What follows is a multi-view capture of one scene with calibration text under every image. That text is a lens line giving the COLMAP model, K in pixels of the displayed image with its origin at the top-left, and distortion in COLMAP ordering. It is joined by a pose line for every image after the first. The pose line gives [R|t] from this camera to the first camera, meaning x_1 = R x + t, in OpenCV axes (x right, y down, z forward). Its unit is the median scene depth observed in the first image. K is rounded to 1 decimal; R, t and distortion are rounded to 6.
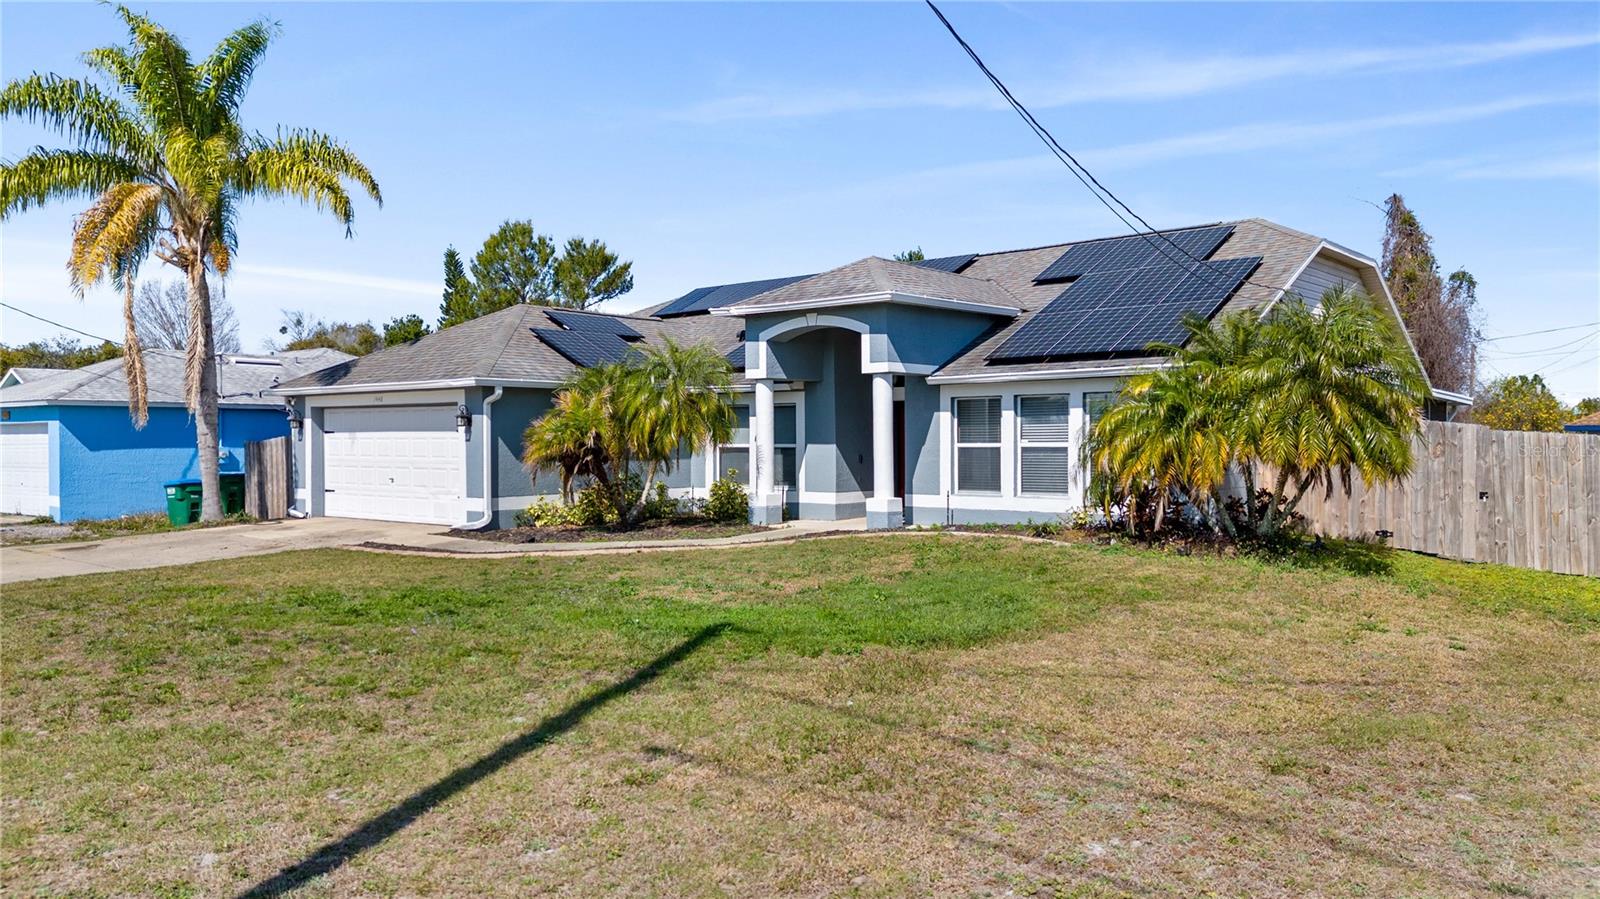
lens RADIAL K [[1170.6, 0, 800.0], [0, 1170.6, 449.5], [0, 0, 1]] dist [0.073753, -0.115460]
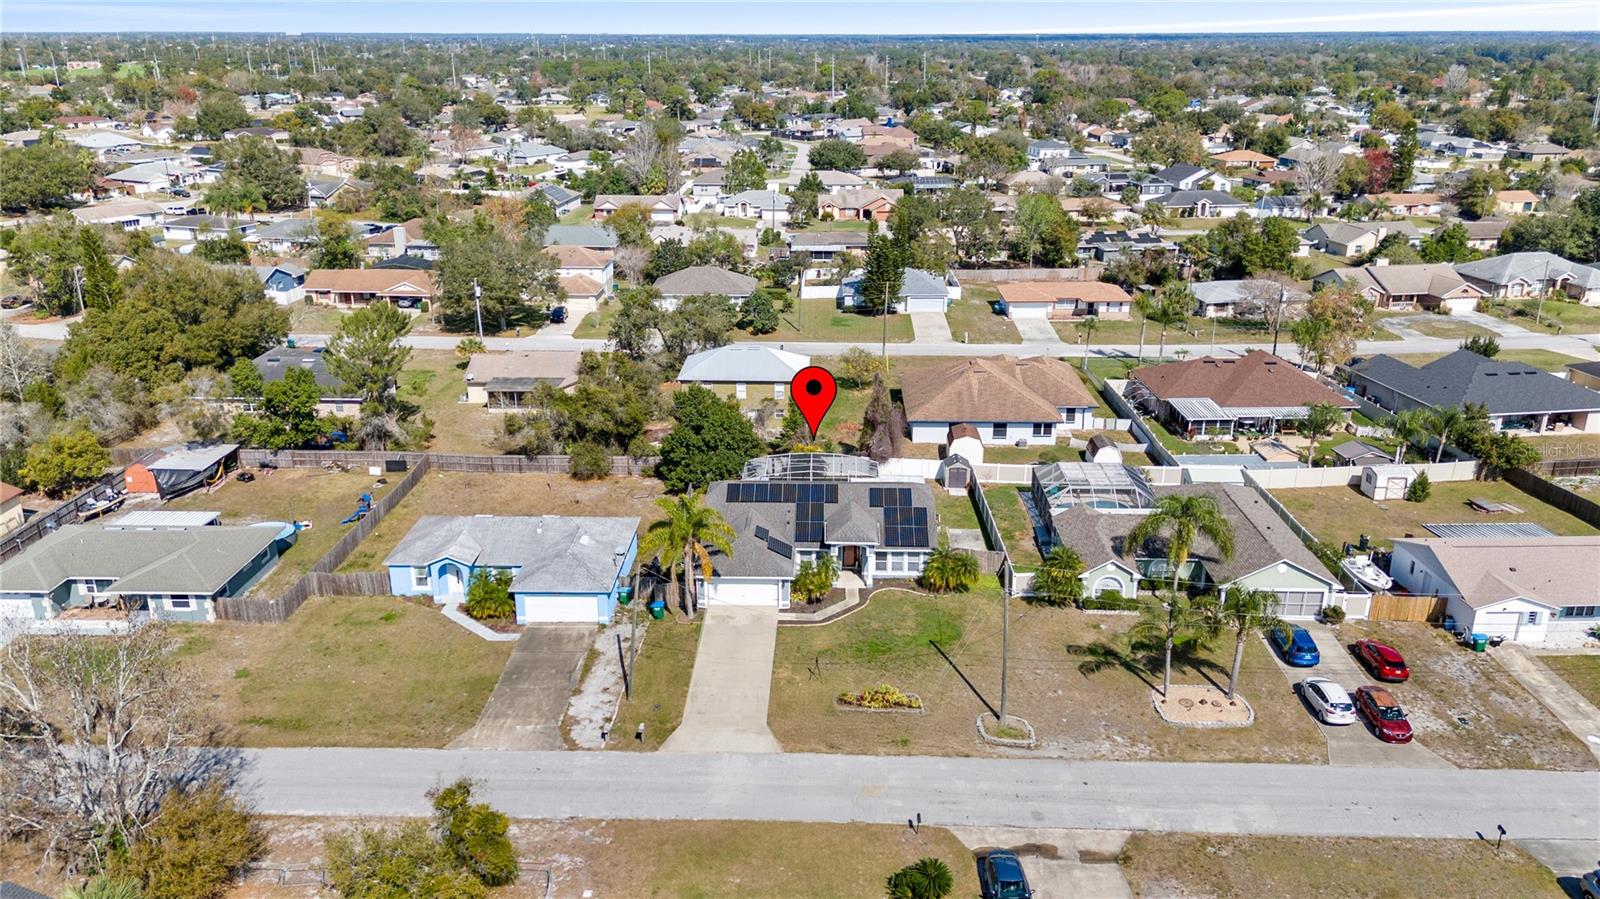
lens RADIAL K [[1170.6, 0, 800.0], [0, 1170.6, 449.5], [0, 0, 1]] dist [0.073753, -0.115460]
pose [[0.792758, -0.203642, 0.574513, -2.608376], [0.005347, 0.944827, 0.327525, -1.896780], [-0.609514, -0.256576, 0.750108, -2.082481]]
